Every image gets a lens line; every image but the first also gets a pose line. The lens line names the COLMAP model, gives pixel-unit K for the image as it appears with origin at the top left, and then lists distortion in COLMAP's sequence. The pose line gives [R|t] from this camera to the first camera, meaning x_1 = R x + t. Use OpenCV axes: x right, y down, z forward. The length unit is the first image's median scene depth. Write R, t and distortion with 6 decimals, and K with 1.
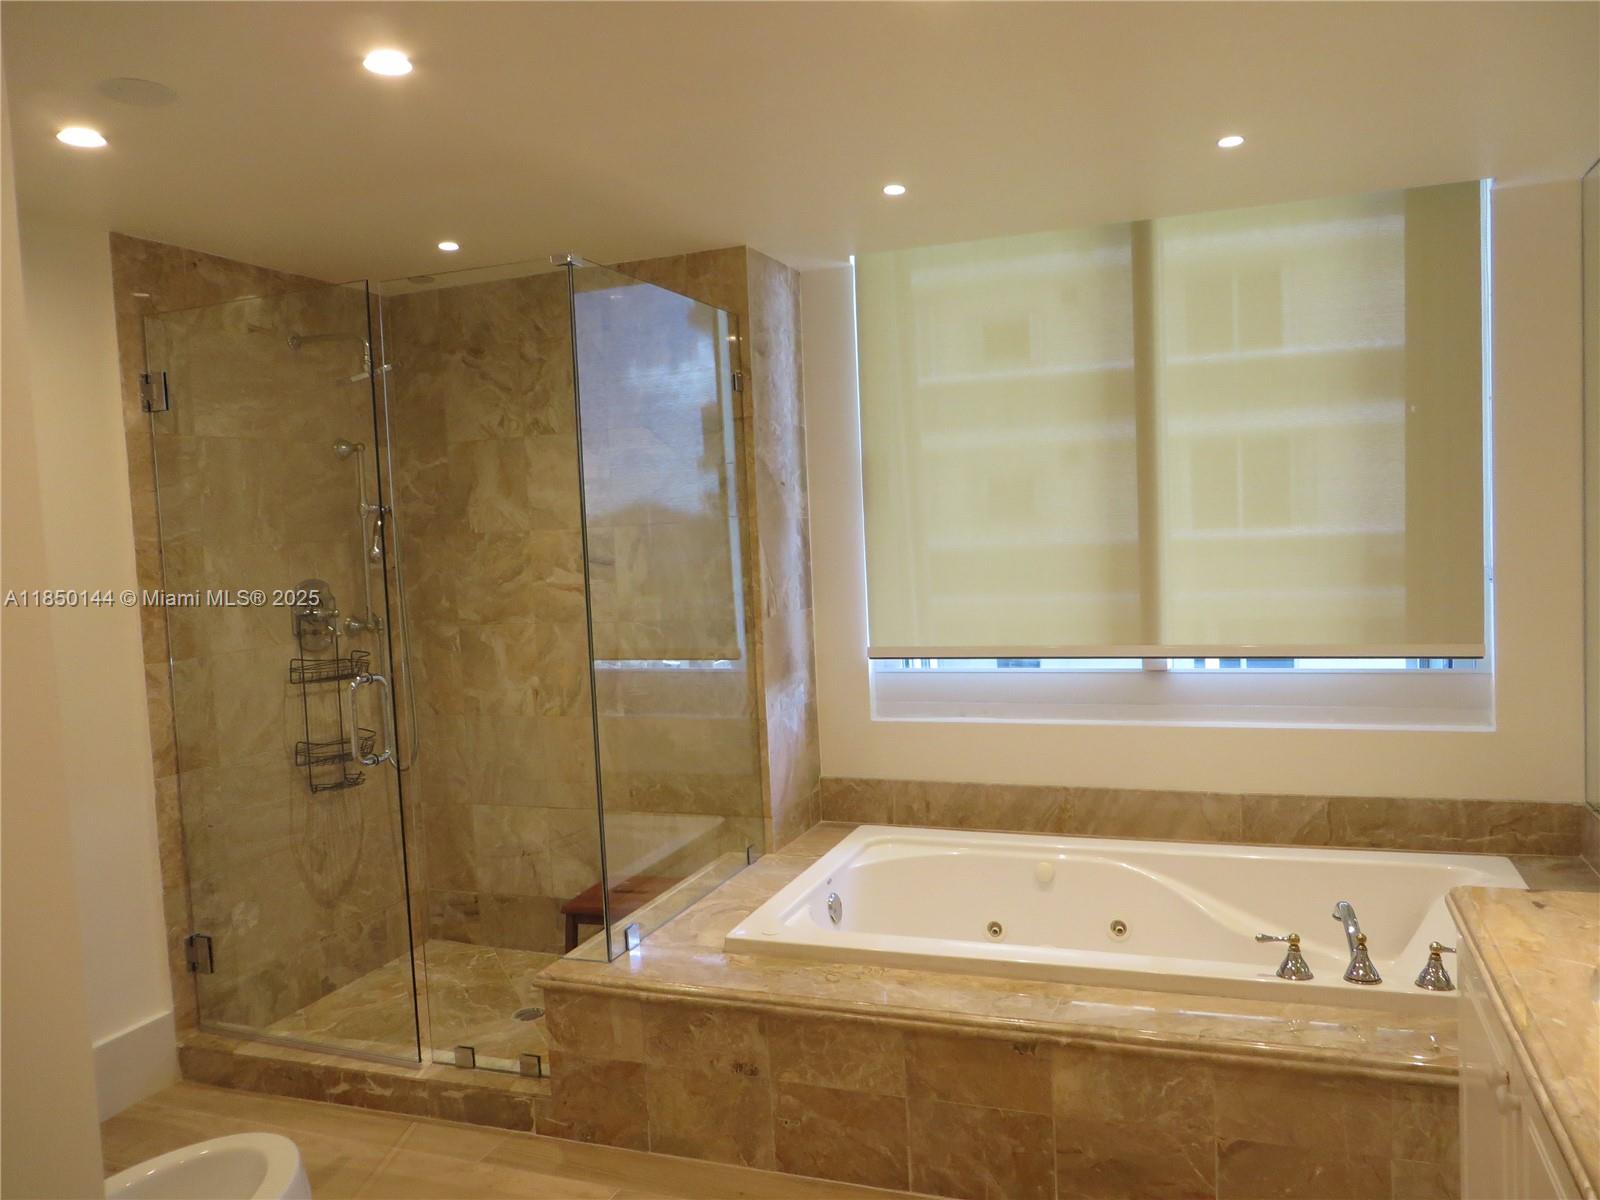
lens RADIAL K [[1191.8, 0, 800.0], [0, 1191.8, 600.0], [0, 0, 1]] dist [-0.000229, -0.013748]
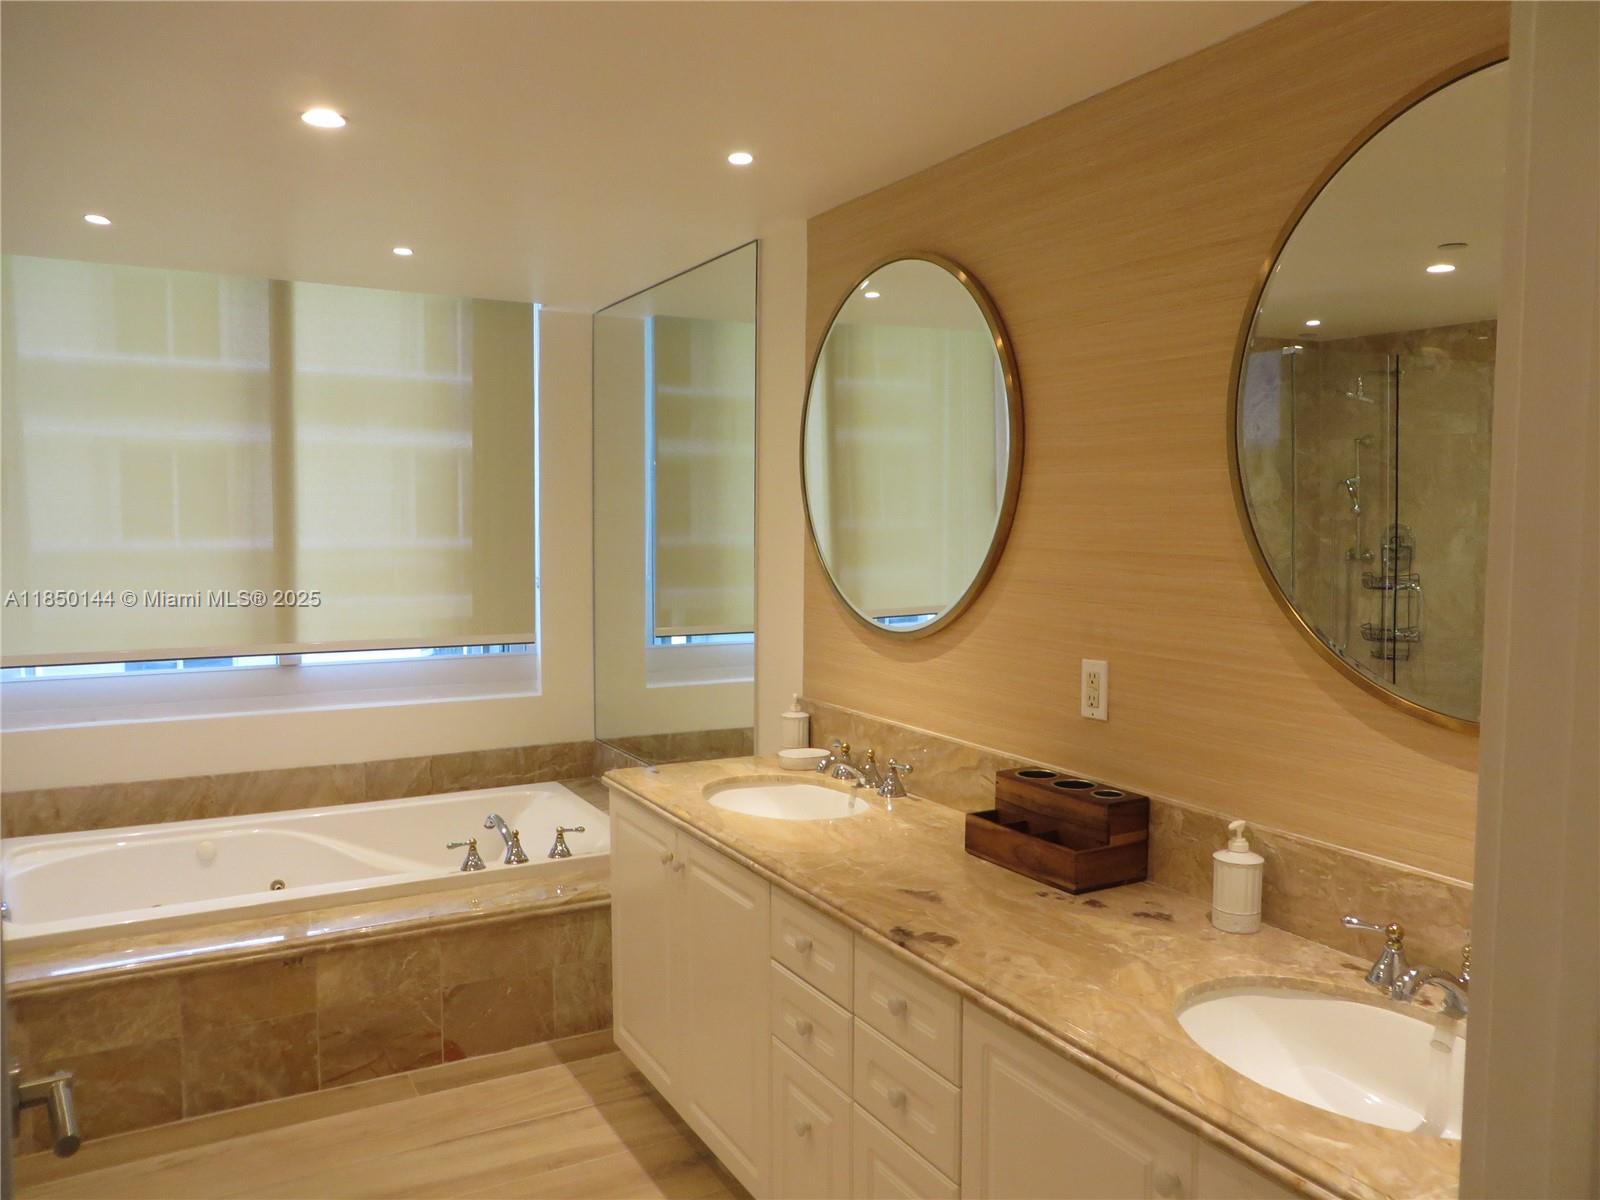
lens RADIAL K [[1195.9, 0, 800.0], [0, 1195.9, 600.0], [0, 0, 1]] dist [-0.001365, 0.004038]
pose [[0.649272, -0.006616, 0.760528, -0.393011], [0.016300, 0.999854, -0.005218, 0.014777], [-0.760382, 0.015785, 0.649284, -0.201614]]
